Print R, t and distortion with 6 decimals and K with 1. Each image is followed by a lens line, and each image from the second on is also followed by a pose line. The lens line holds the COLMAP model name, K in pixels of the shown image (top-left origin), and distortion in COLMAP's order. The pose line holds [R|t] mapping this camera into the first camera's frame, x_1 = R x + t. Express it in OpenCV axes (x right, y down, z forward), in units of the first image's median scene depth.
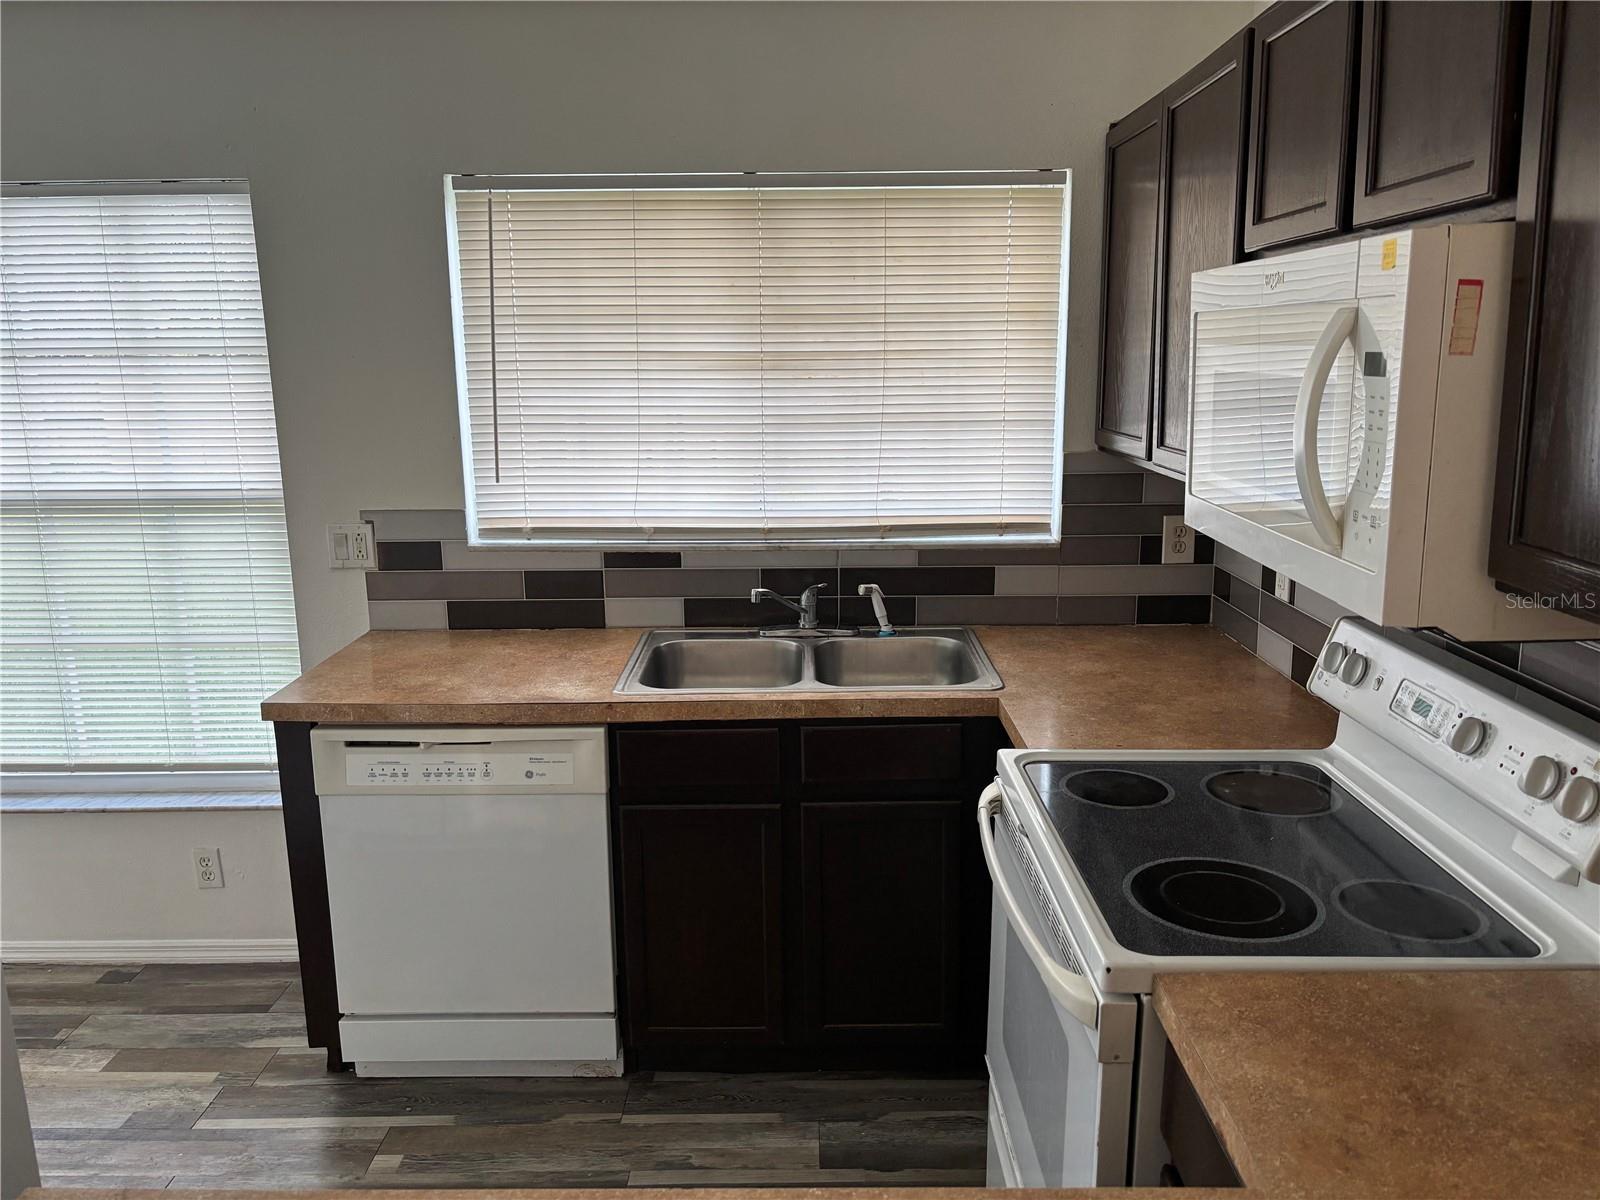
lens RADIAL K [[1207.8, 0, 800.4], [0, 1207.8, 601.4], [0, 0, 1]] dist [0.057218, -0.061758]
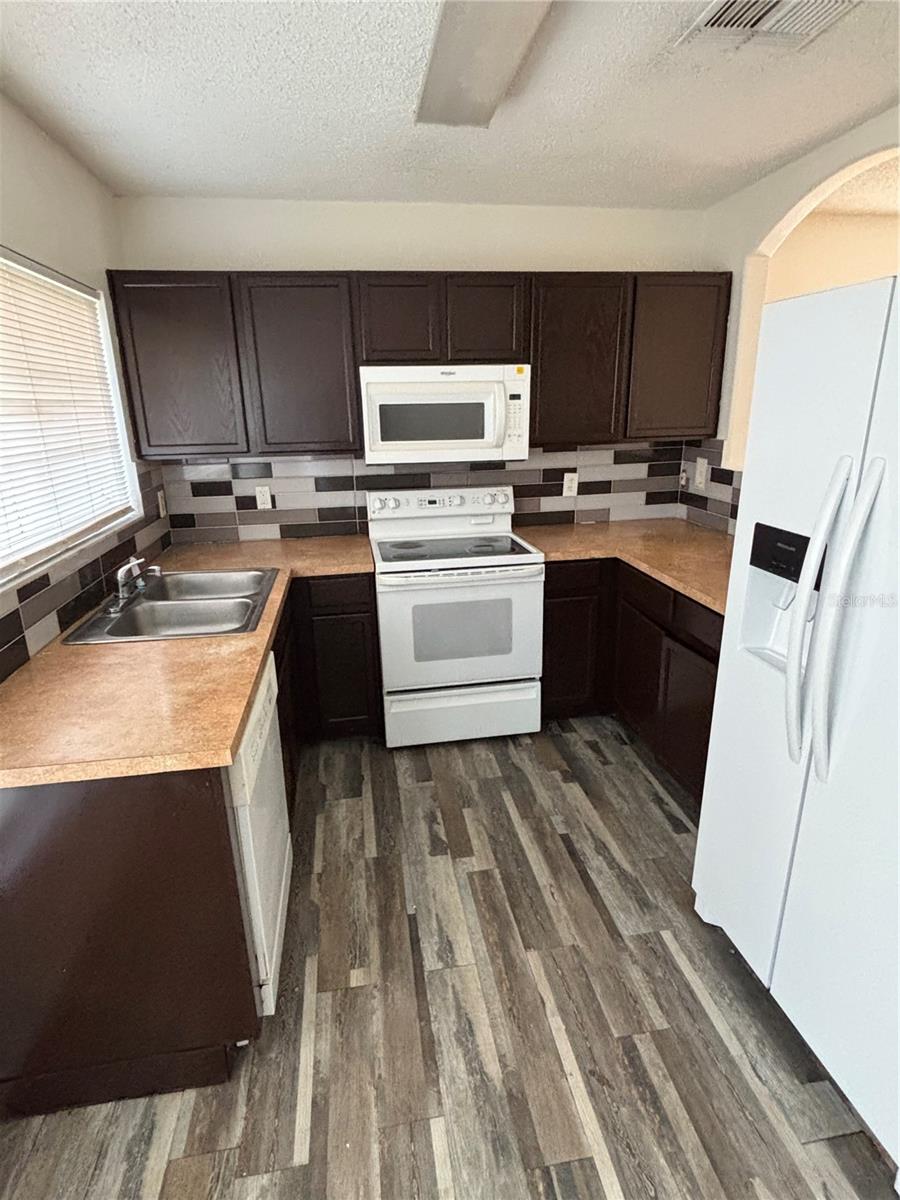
lens RADIAL K [[630.5, 0, 449.2], [0, 630.5, 600.1], [0, 0, 1]] dist [0.001742, 0.001690]
pose [[-0.150546, -0.282189, 0.947473, -0.760023], [0.228353, 0.922552, 0.311050, -0.119963], [-0.961868, 0.263186, -0.074448, 0.690772]]
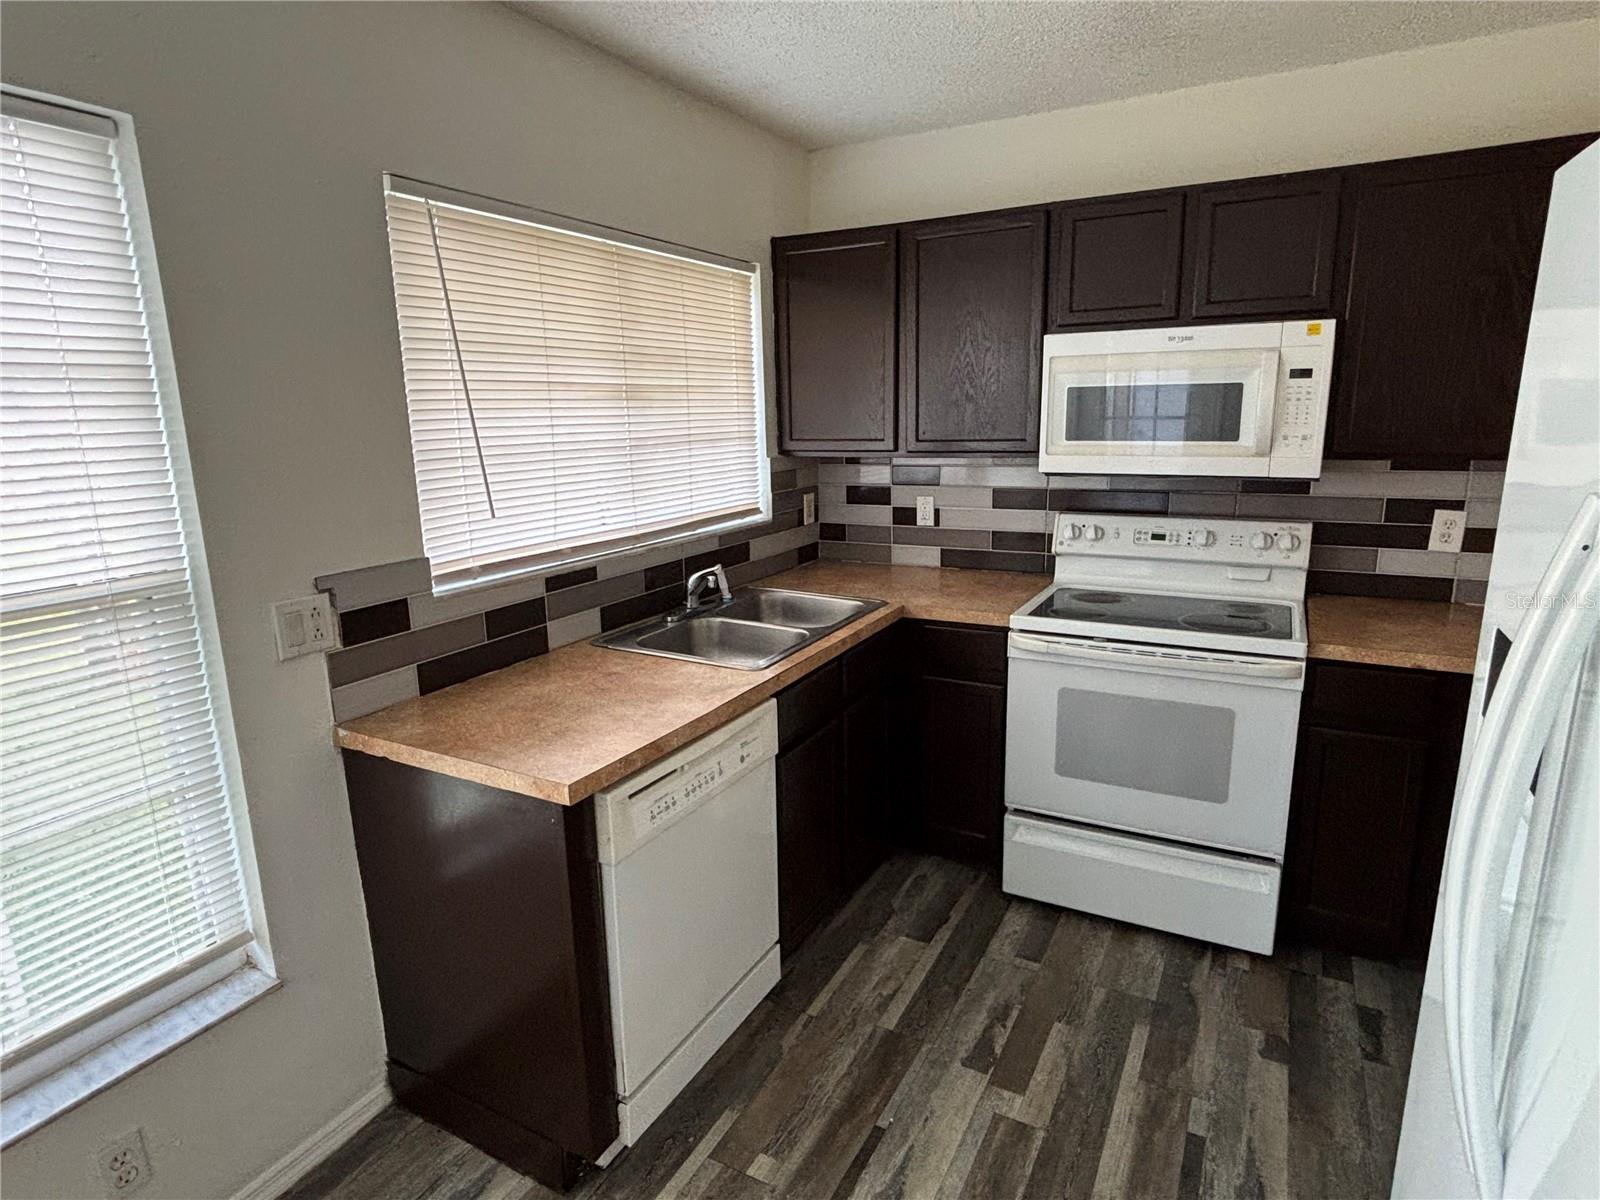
lens RADIAL K [[884.1, 0, 794.1], [0, 884.1, 598.3], [0, 0, 1]] dist [0.015606, -0.010062]
pose [[0.486786, -0.188873, 0.852858, -0.714493], [0.199369, 0.974597, 0.102040, -0.059362], [-0.850466, 0.120361, 0.512076, 0.447378]]
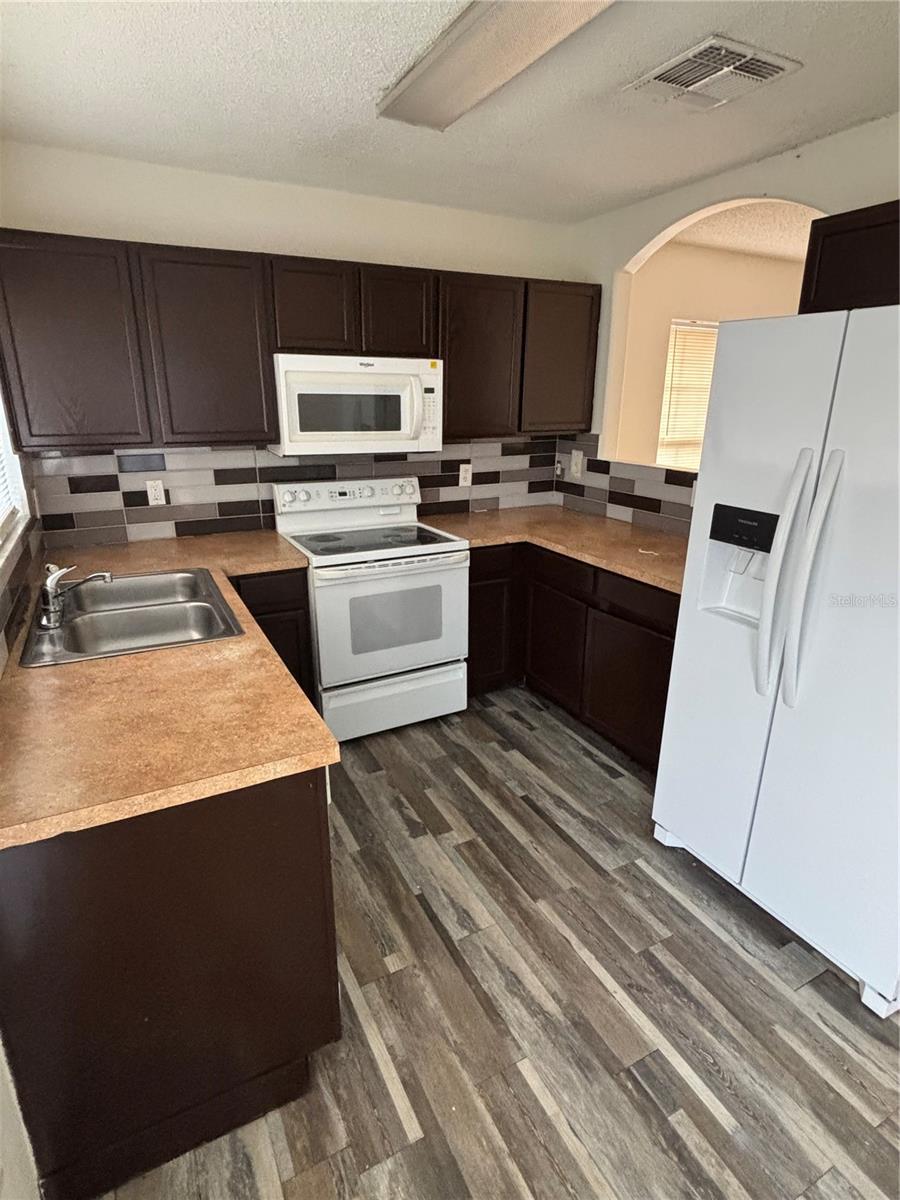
lens RADIAL K [[630.5, 0, 450.2], [0, 630.5, 600.2], [0, 0, 1]] dist [0.001742, 0.001690]
pose [[-0.456966, -0.272022, 0.846868, -0.725725], [0.182672, 0.903095, 0.388652, -0.165374], [-0.870524, 0.332300, -0.362993, 0.881628]]
